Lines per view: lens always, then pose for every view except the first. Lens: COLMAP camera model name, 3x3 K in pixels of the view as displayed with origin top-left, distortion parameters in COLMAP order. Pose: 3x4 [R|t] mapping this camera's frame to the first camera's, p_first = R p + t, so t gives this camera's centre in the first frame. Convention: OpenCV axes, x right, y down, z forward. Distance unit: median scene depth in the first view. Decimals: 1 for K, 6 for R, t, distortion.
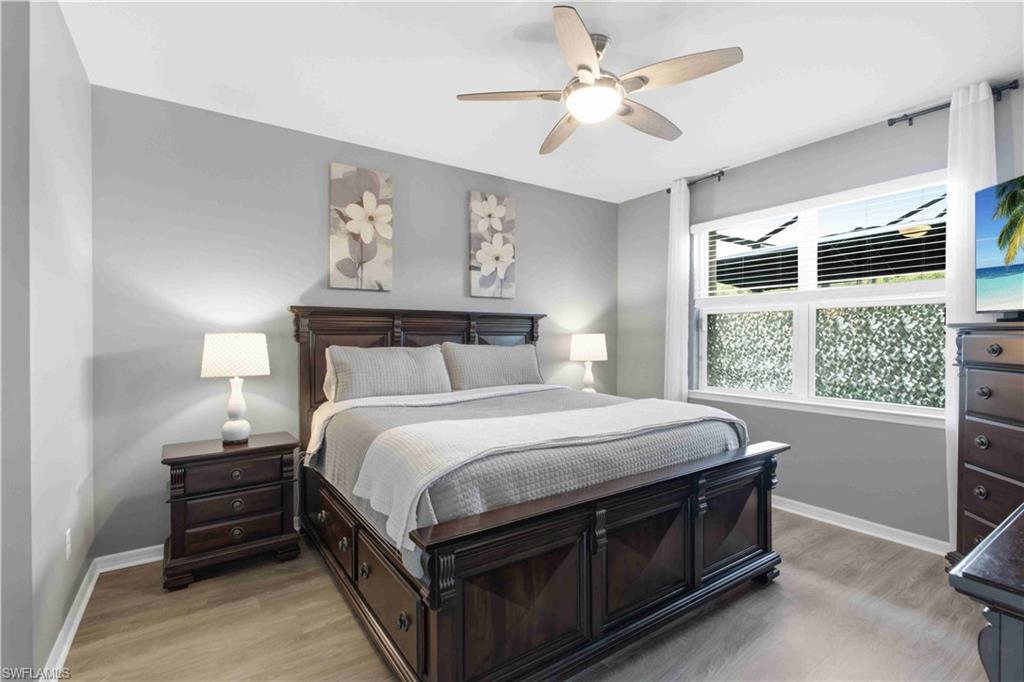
lens RADIAL K [[472.8, 0, 508.7], [0, 472.8, 337.0], [0, 0, 1]] dist [-0.002178, -0.000302]
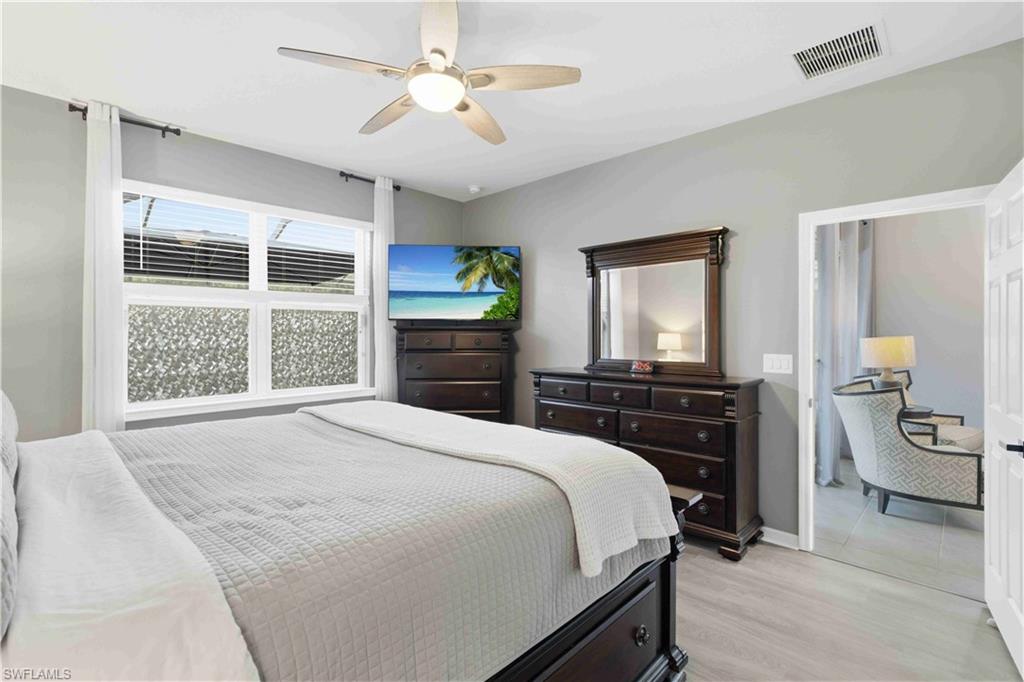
lens RADIAL K [[472.8, 0, 508.7], [0, 472.8, 337.0], [0, 0, 1]] dist [-0.002178, -0.000302]
pose [[-0.204990, -0.004139, 0.978755, -0.502858], [0.007664, 0.999954, 0.005834, 0.002316], [-0.978734, 0.008697, -0.204949, 0.685825]]
